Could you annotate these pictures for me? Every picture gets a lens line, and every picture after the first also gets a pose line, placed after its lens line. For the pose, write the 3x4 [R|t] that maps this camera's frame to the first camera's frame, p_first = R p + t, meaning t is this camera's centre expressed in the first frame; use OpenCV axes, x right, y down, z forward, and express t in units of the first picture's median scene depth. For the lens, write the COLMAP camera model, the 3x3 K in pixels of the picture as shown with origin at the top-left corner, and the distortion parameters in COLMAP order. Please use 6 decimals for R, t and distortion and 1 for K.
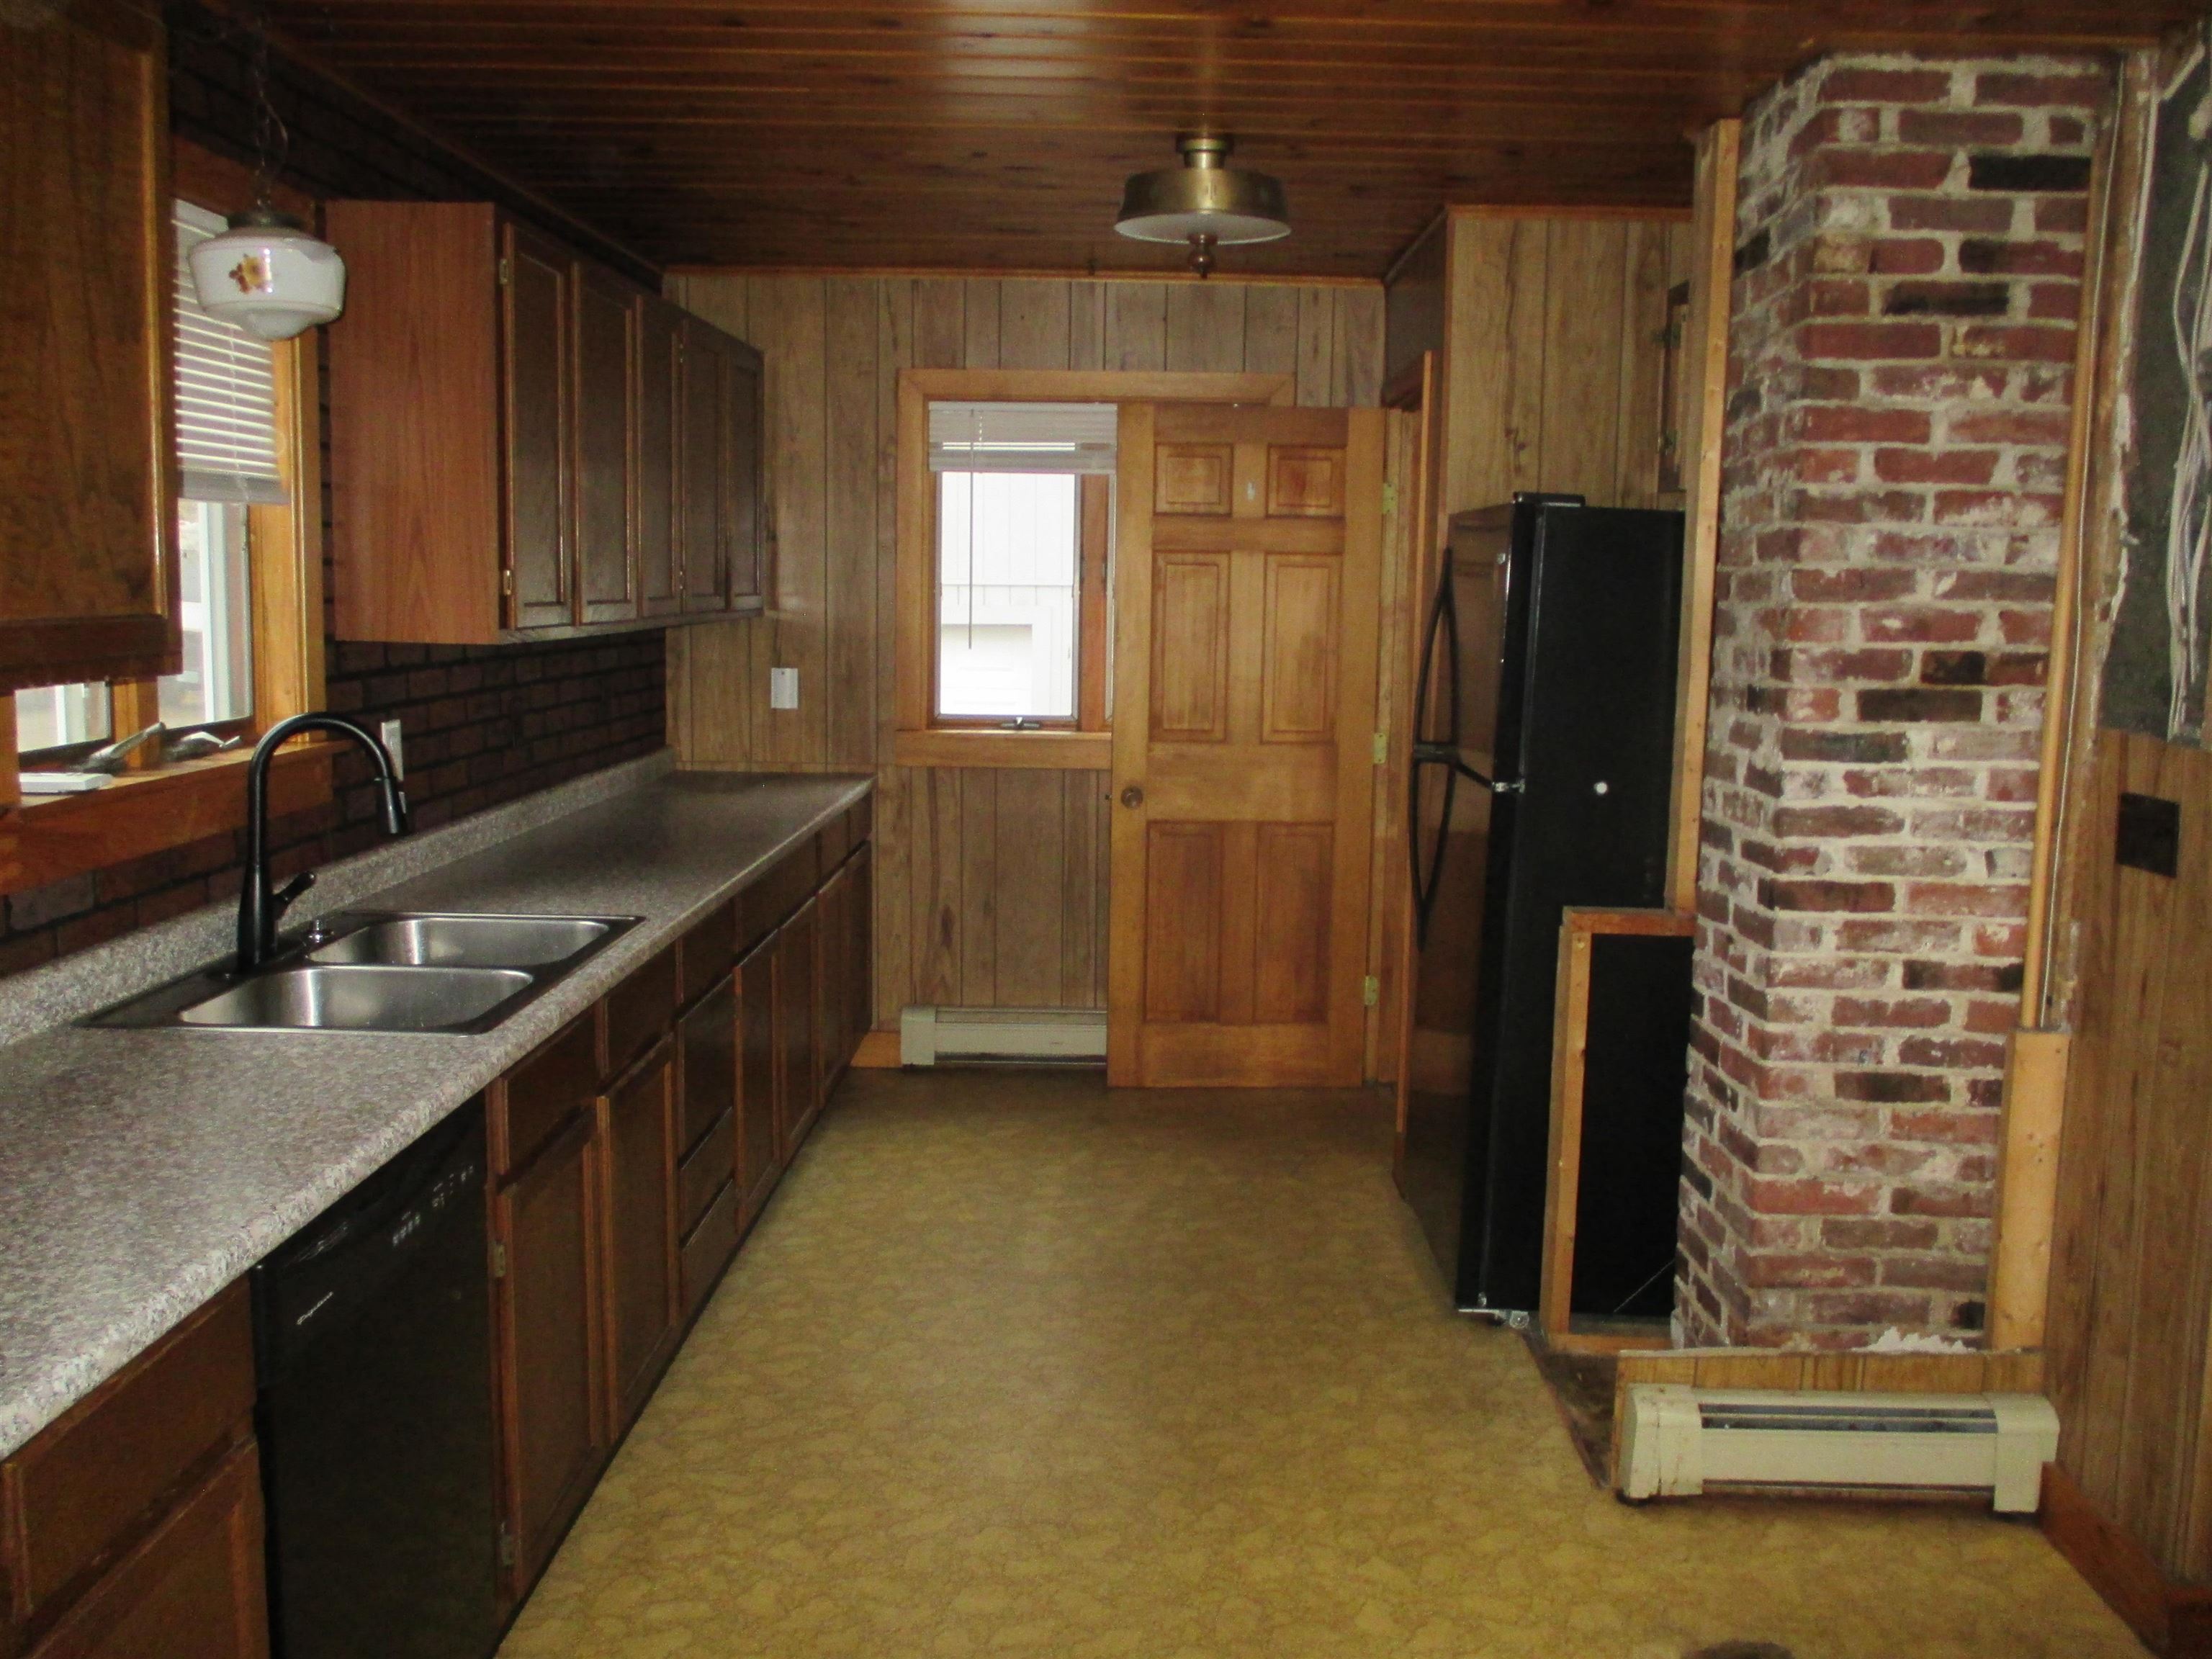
lens RADIAL K [[1883.8, 0, 1106.0], [0, 1883.8, 829.5], [0, 0, 1]] dist [0.000562, -0.002460]
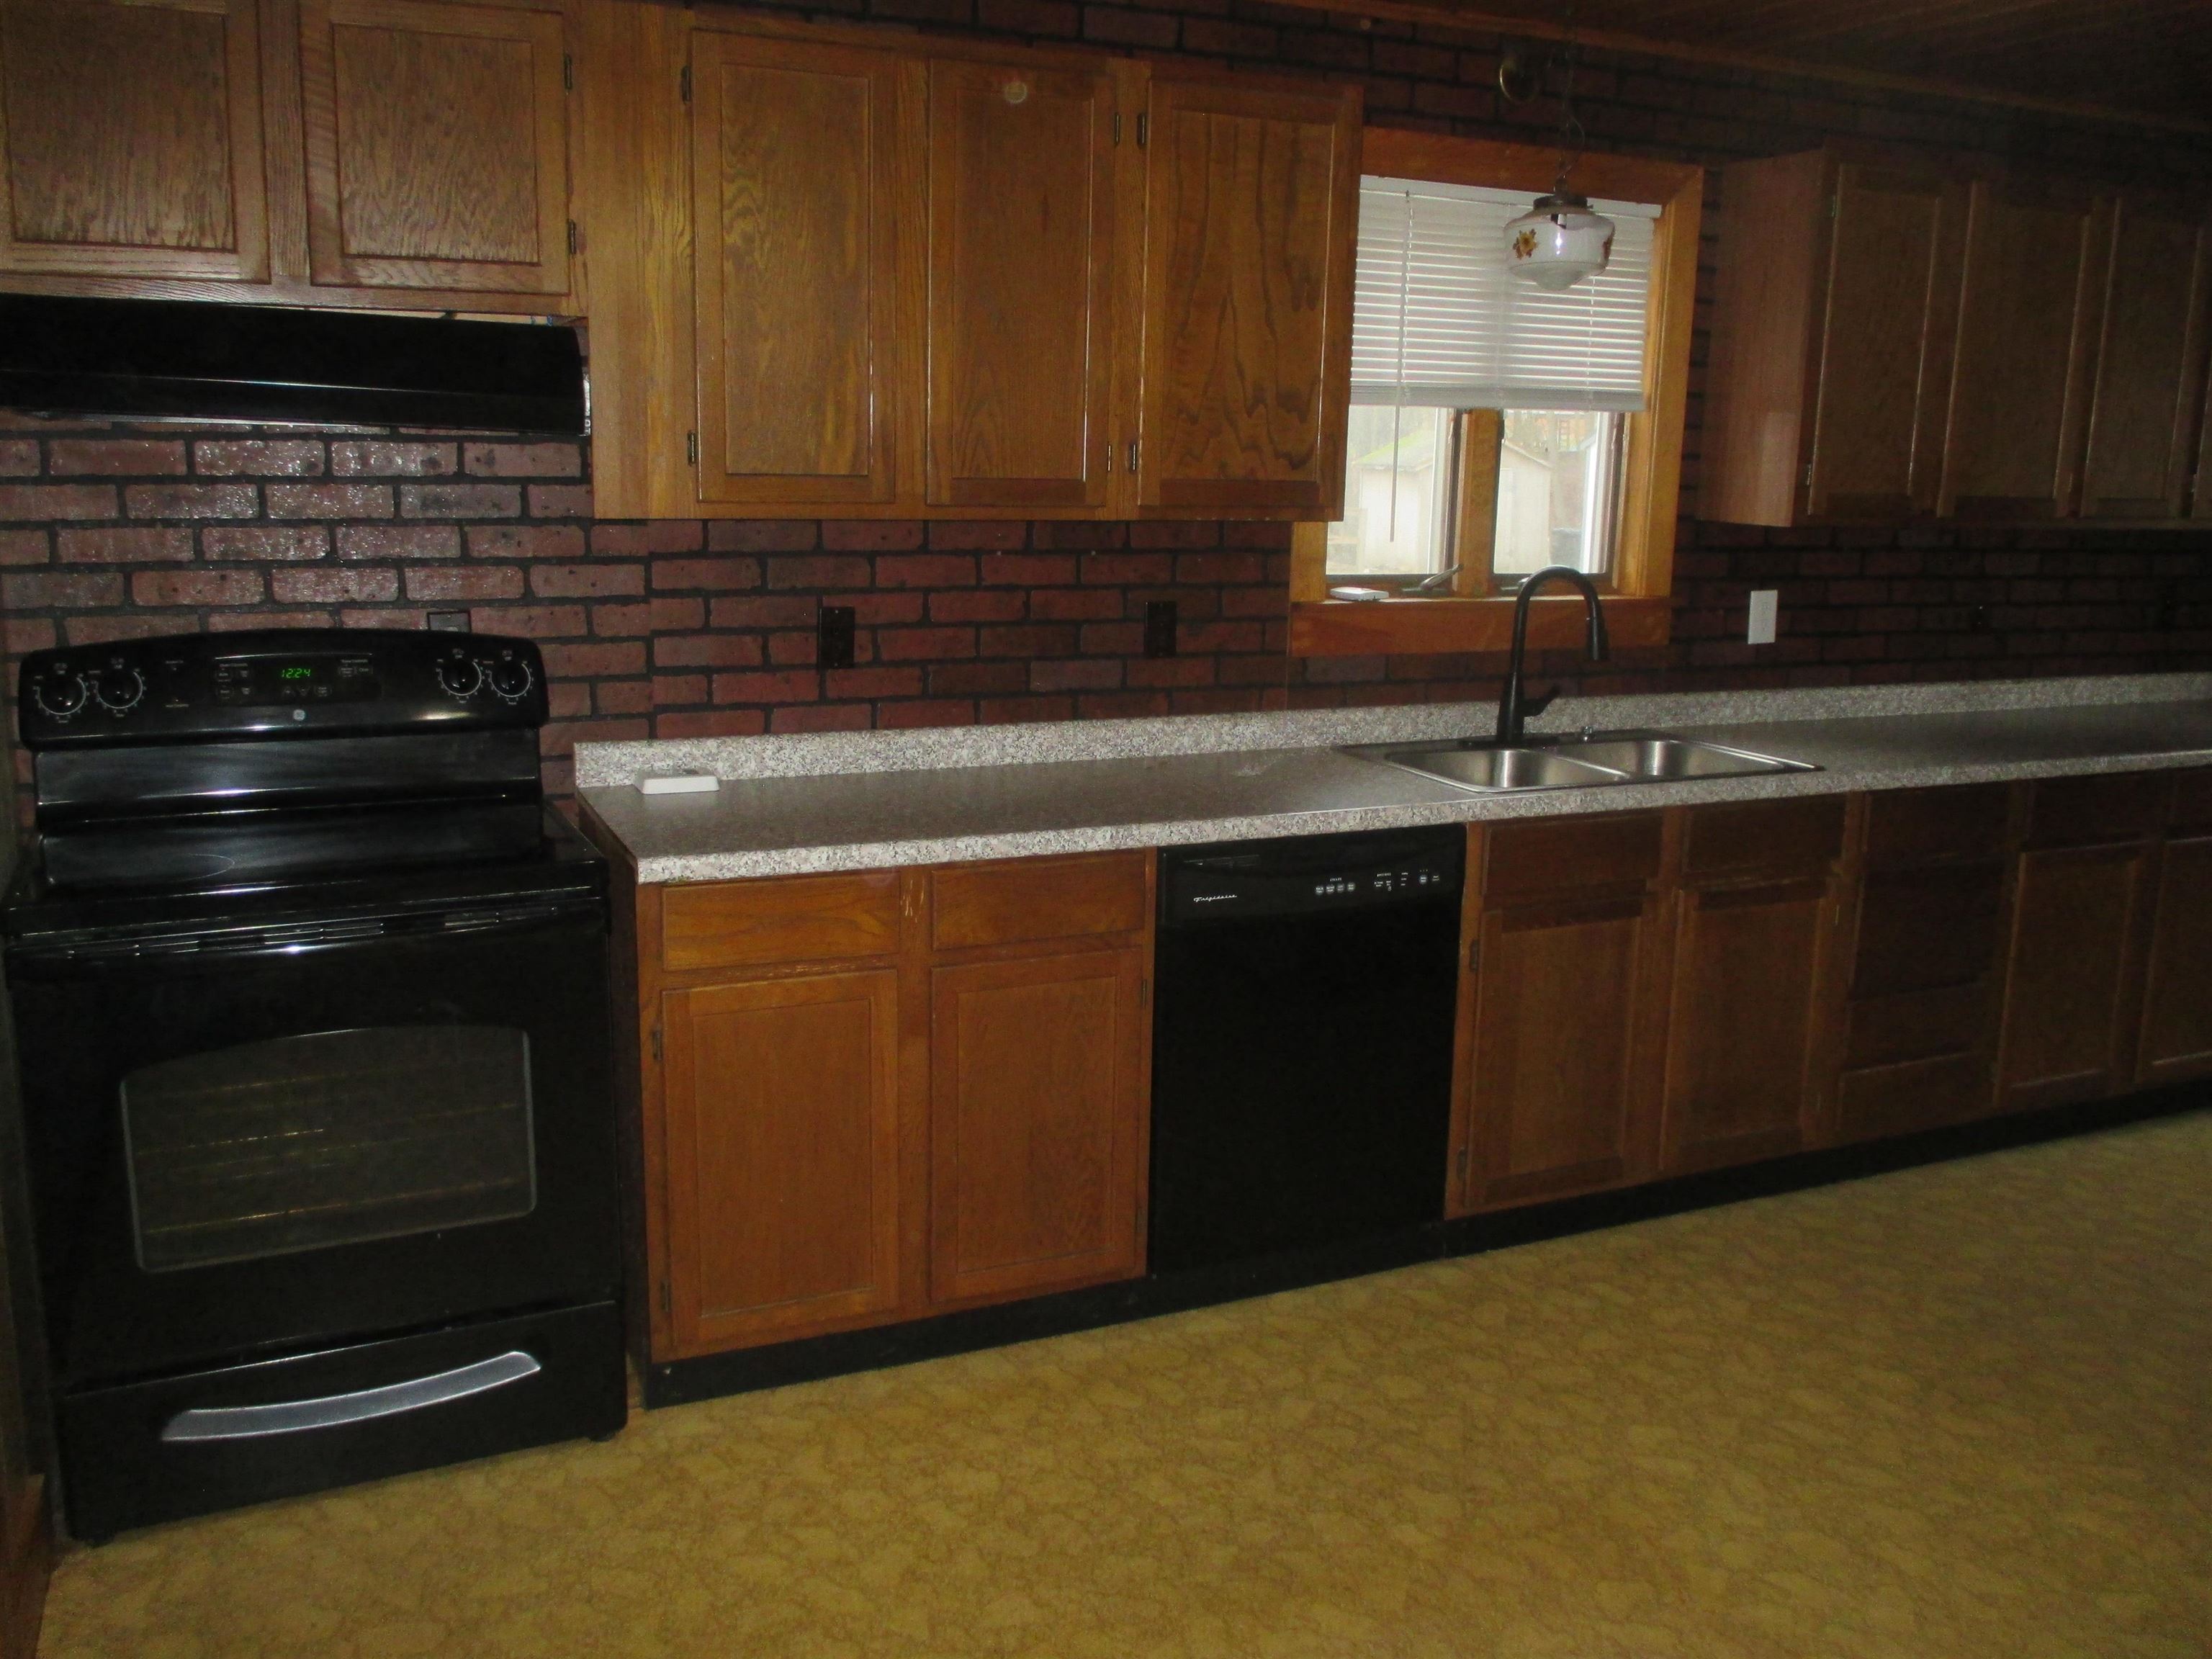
lens RADIAL K [[1883.8, 0, 1106.0], [0, 1883.8, 829.5], [0, 0, 1]] dist [0.000562, -0.002460]
pose [[0.428162, 0.176589, -0.886281, 0.634797], [-0.139128, 0.981911, 0.128431, -0.003426], [0.892928, 0.068318, 0.444985, 0.108944]]
